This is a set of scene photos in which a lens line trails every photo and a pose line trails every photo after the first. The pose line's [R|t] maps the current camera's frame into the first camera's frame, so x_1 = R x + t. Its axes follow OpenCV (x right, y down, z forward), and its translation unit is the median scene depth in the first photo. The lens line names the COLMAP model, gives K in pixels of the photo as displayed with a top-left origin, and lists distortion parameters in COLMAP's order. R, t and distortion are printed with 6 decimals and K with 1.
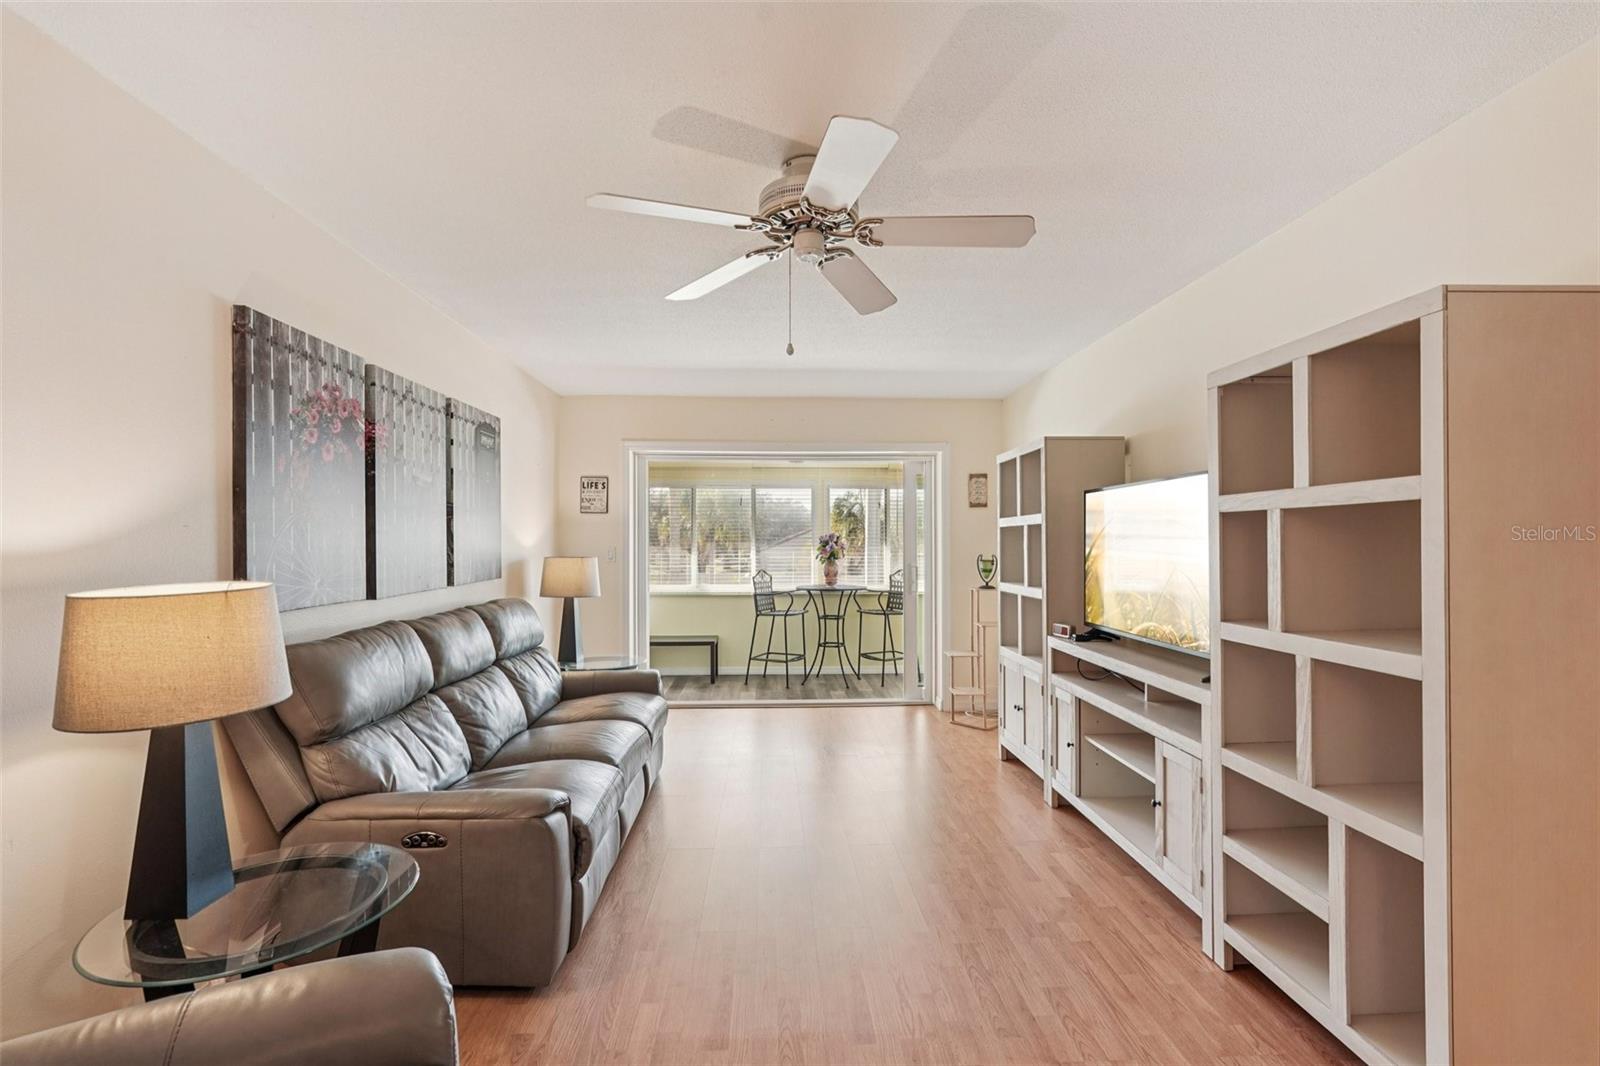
lens RADIAL K [[713.7, 0, 800.9], [0, 713.7, 541.9], [0, 0, 1]] dist [-0.005376, 0.001998]
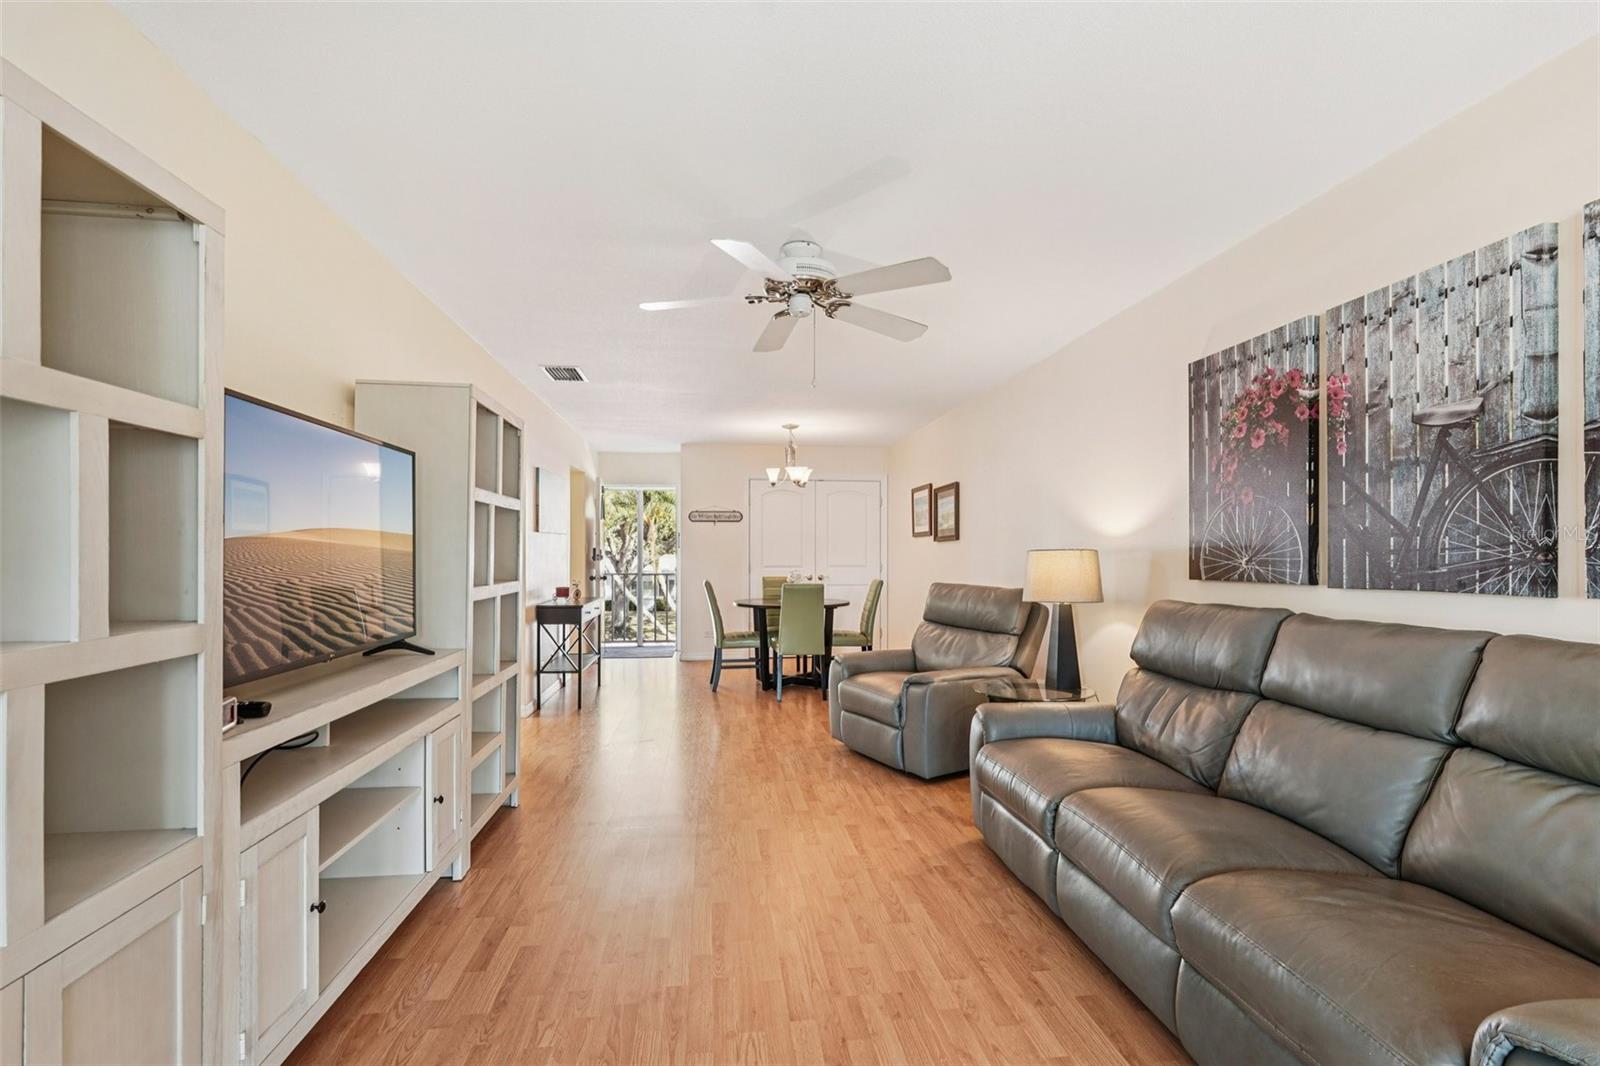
lens RADIAL K [[713.7, 0, 804.4], [0, 713.7, 553.4], [0, 0, 1]] dist [-0.005376, 0.001998]
pose [[-0.996249, 0.000204, -0.086532, 0.086701], [0.000164, 1.000000, 0.000473, 0.037230], [0.086532, 0.000457, -0.996249, 1.669157]]
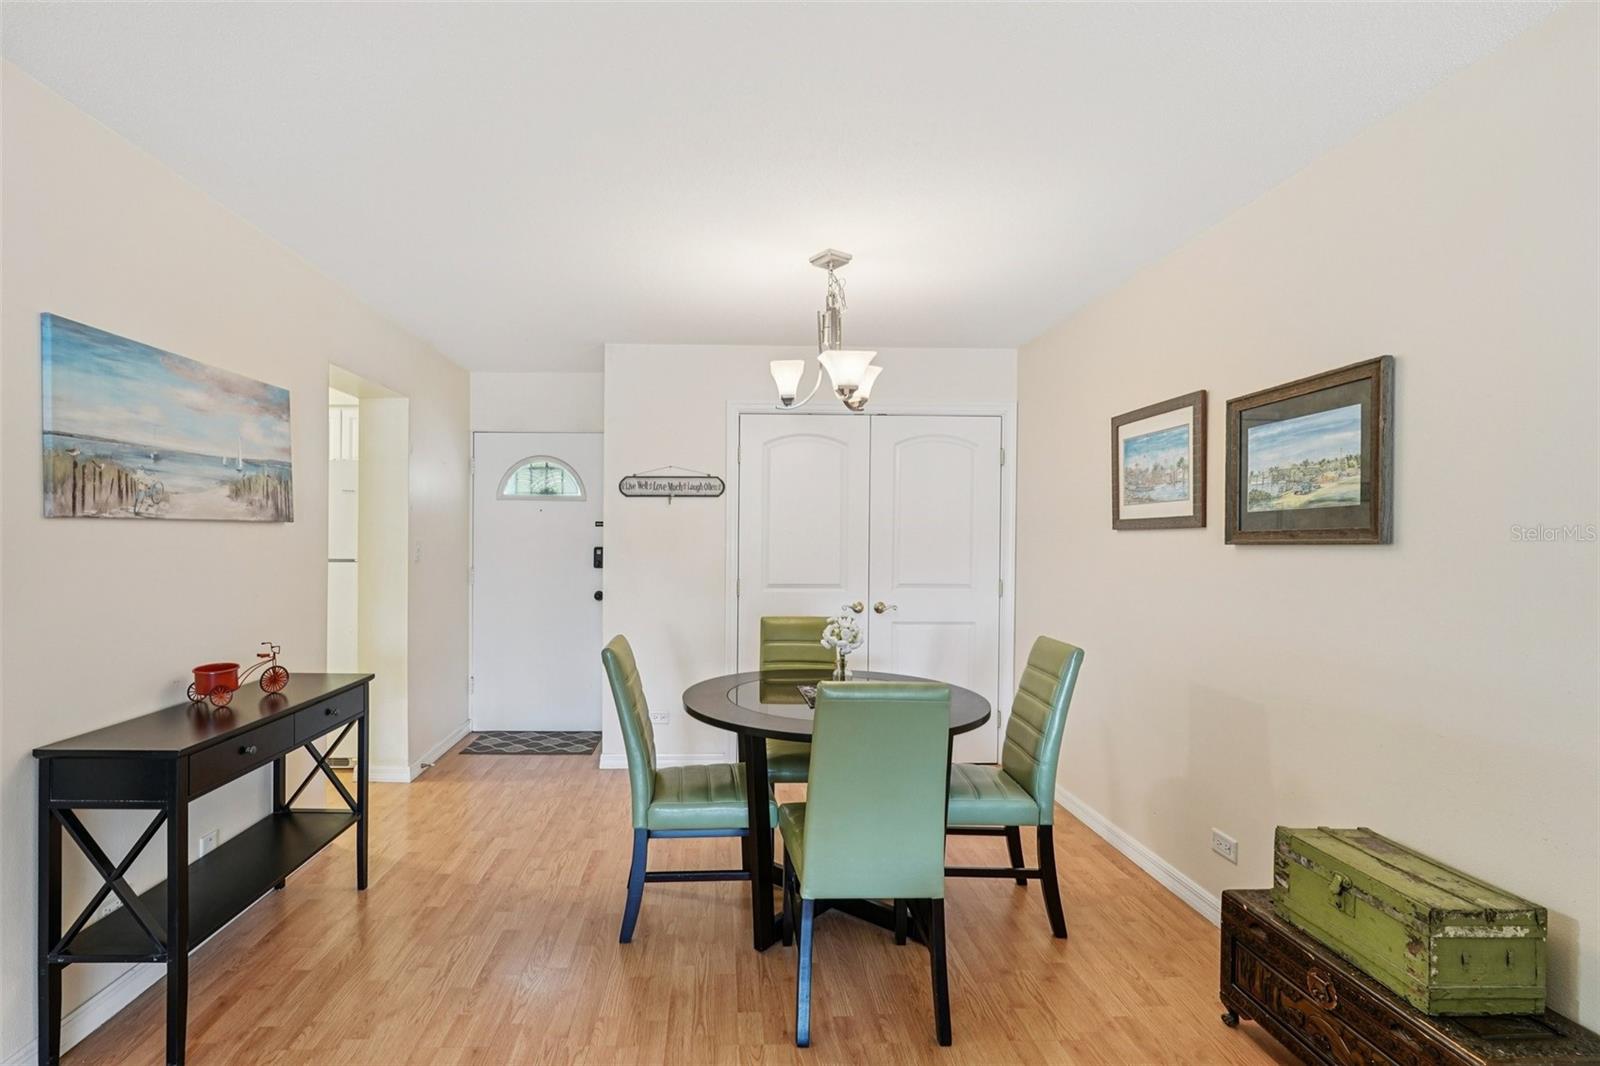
lens RADIAL K [[713.7, 0, 725.6], [0, 713.7, 536.5], [0, 0, 1]] dist [-0.005376, 0.001998]
pose [[-0.999777, -0.004129, 0.020723, 0.048199], [-0.004157, 0.999991, -0.001296, -0.003658], [-0.020718, -0.001382, -0.999784, 0.333917]]
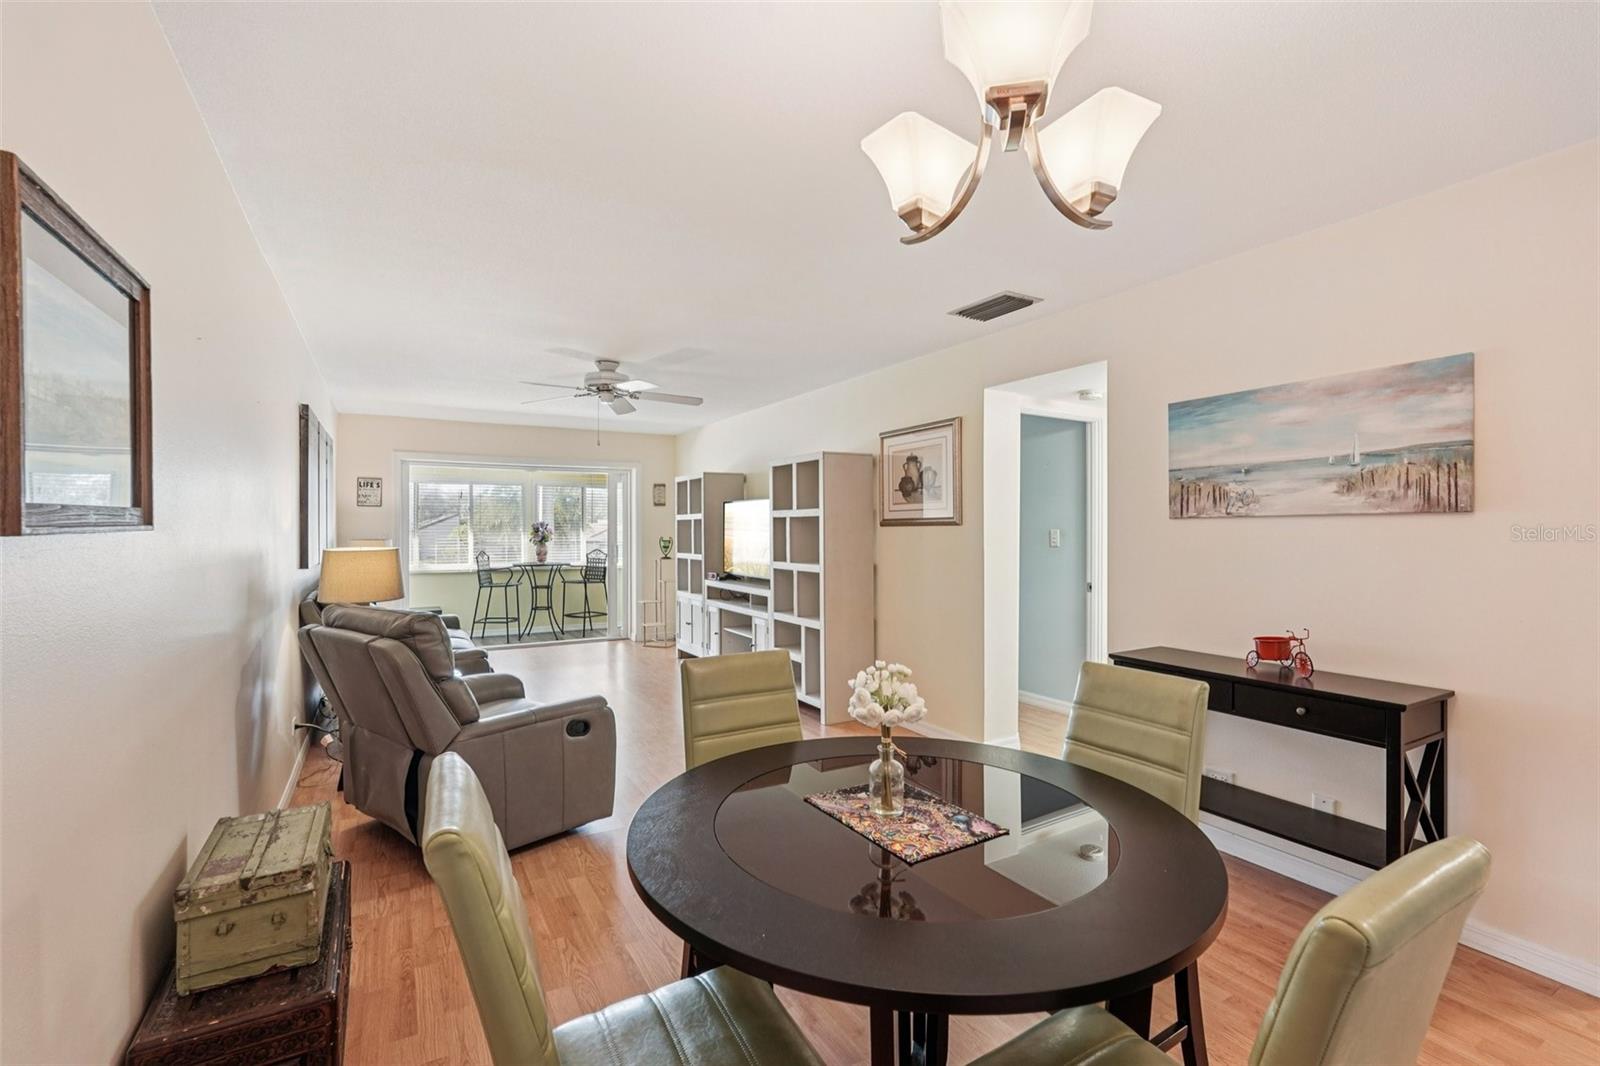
lens RADIAL K [[713.7, 0, 819.3], [0, 713.7, 534.8], [0, 0, 1]] dist [-0.005376, 0.001998]
pose [[0.876991, -0.002801, 0.480499, -0.336878], [-0.001814, 0.999957, 0.009140, -0.002668], [-0.480504, -0.008887, 0.876948, -0.913261]]
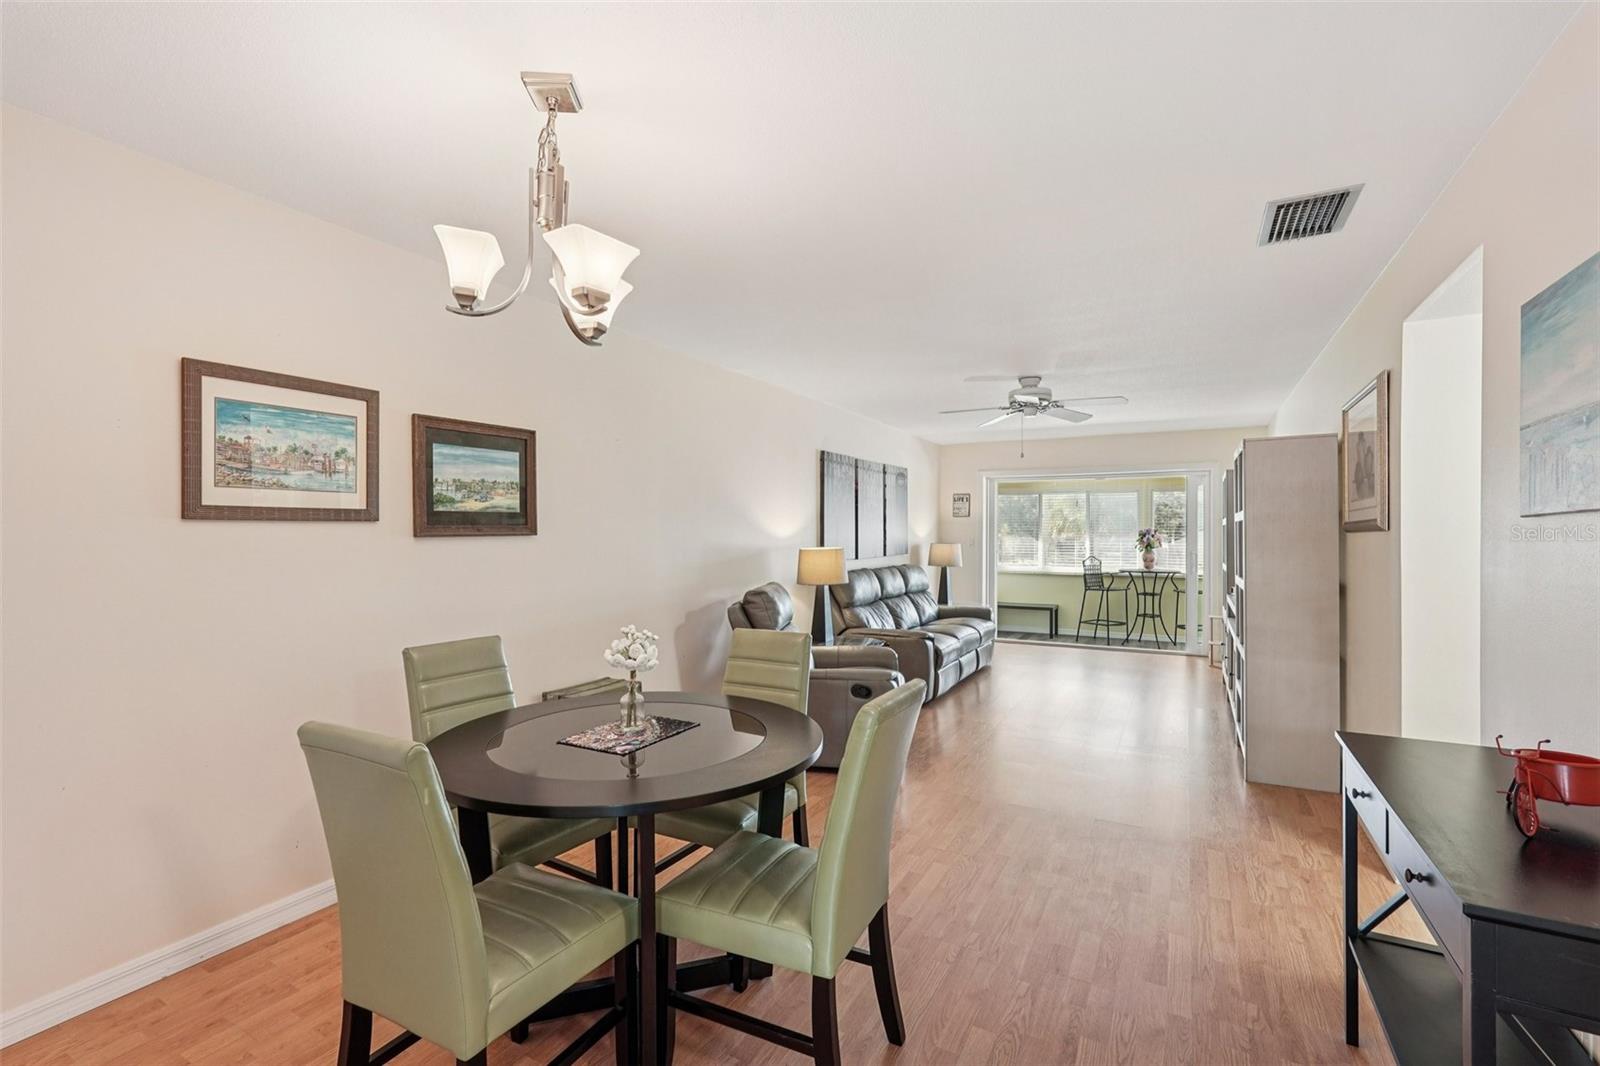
lens RADIAL K [[713.7, 0, 794.6], [0, 713.7, 540.7], [0, 0, 1]] dist [-0.005376, 0.001998]
pose [[0.851511, 0.007082, -0.524289, 0.419748], [-0.001962, 0.999945, 0.010319, -0.003782], [0.524333, -0.007758, 0.851478, -1.023544]]
